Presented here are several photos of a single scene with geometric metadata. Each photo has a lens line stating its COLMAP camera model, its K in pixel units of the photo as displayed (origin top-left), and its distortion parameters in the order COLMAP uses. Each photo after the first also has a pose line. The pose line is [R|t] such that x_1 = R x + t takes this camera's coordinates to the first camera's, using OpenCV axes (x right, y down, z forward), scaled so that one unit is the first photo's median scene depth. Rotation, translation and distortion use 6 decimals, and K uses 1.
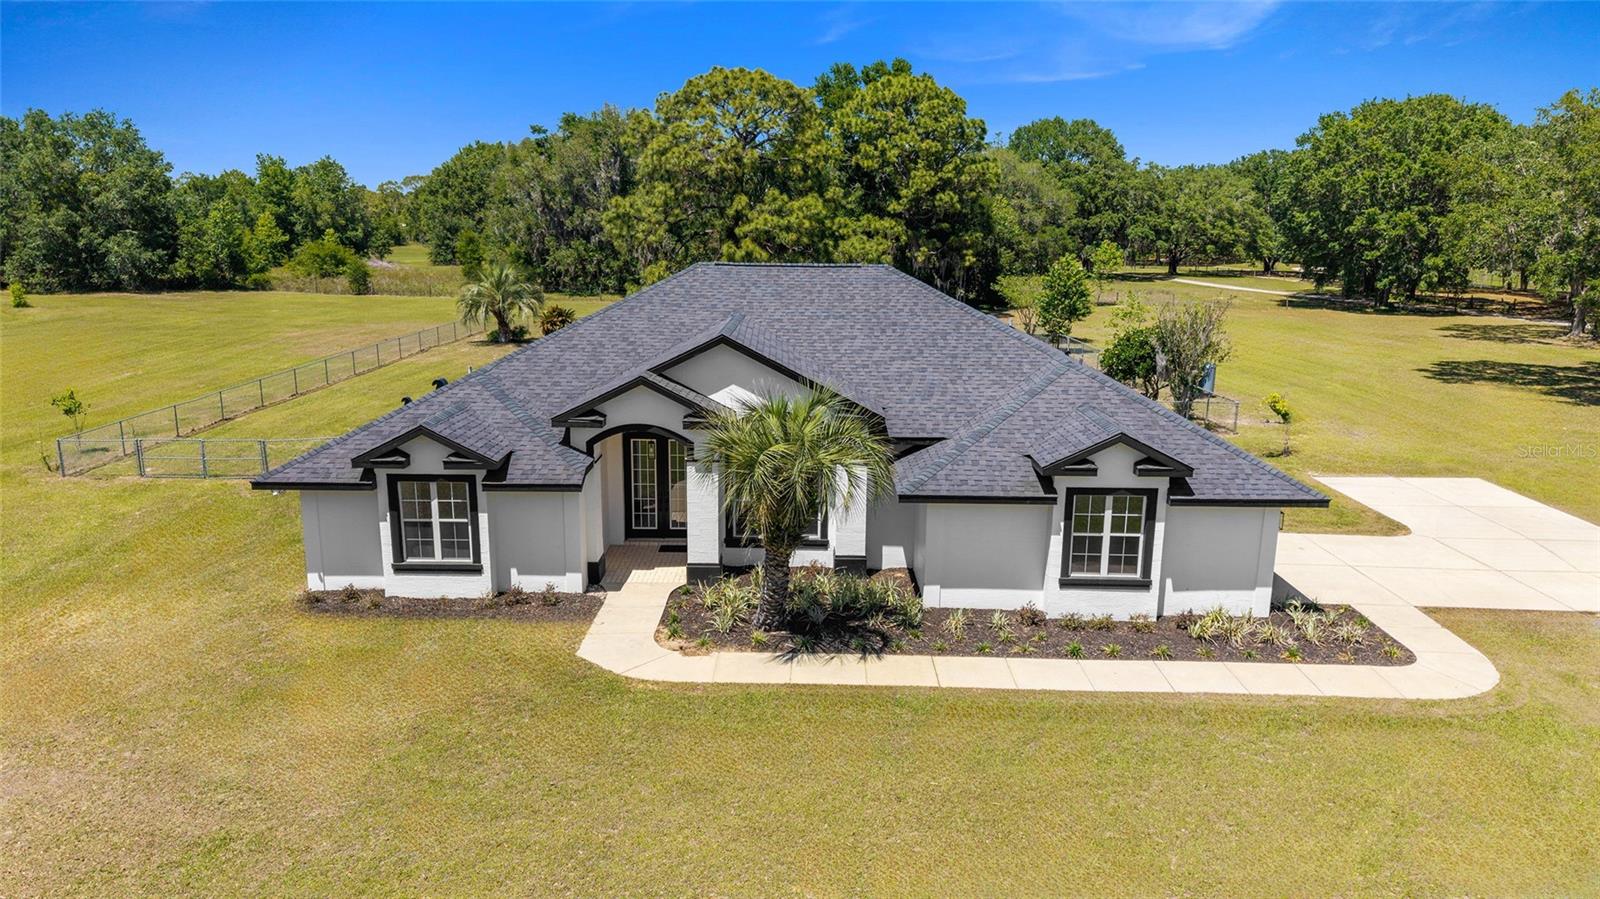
lens RADIAL K [[1053.6, 0, 808.3], [0, 1053.6, 478.5], [0, 0, 1]] dist [0.030893, -0.030300]
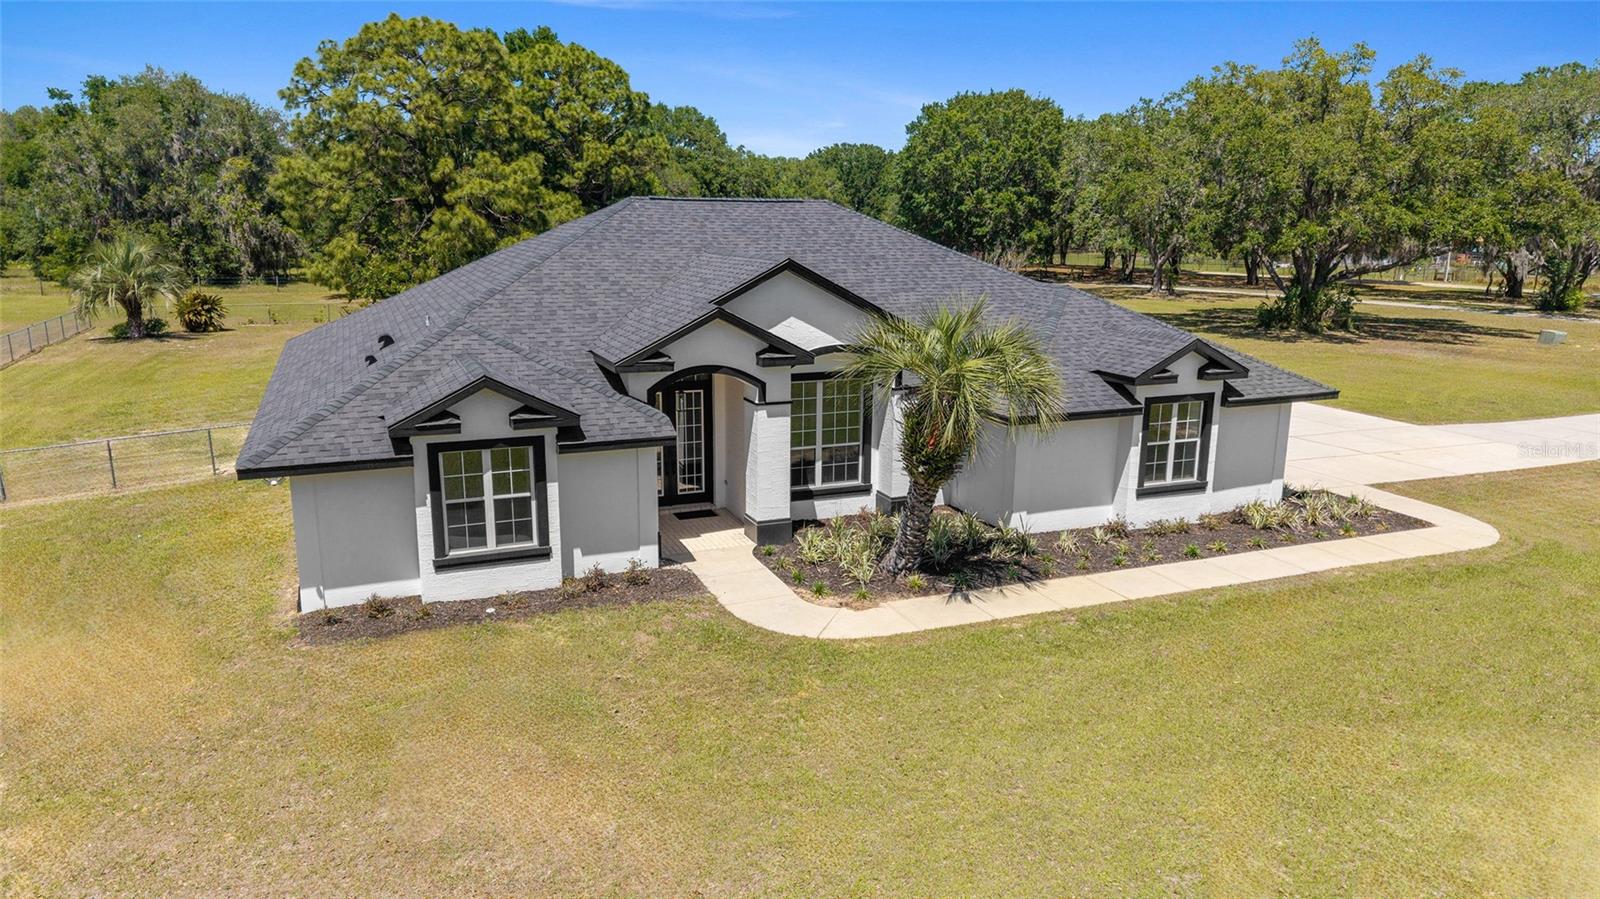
lens RADIAL K [[1053.6, 0, 794.6], [0, 1053.6, 476.6], [0, 0, 1]] dist [0.030893, -0.030300]
pose [[0.921807, -0.097789, 0.375112, -0.426153], [0.097291, 0.995049, 0.020320, 0.029042], [-0.375242, 0.017764, 0.926757, 0.175629]]
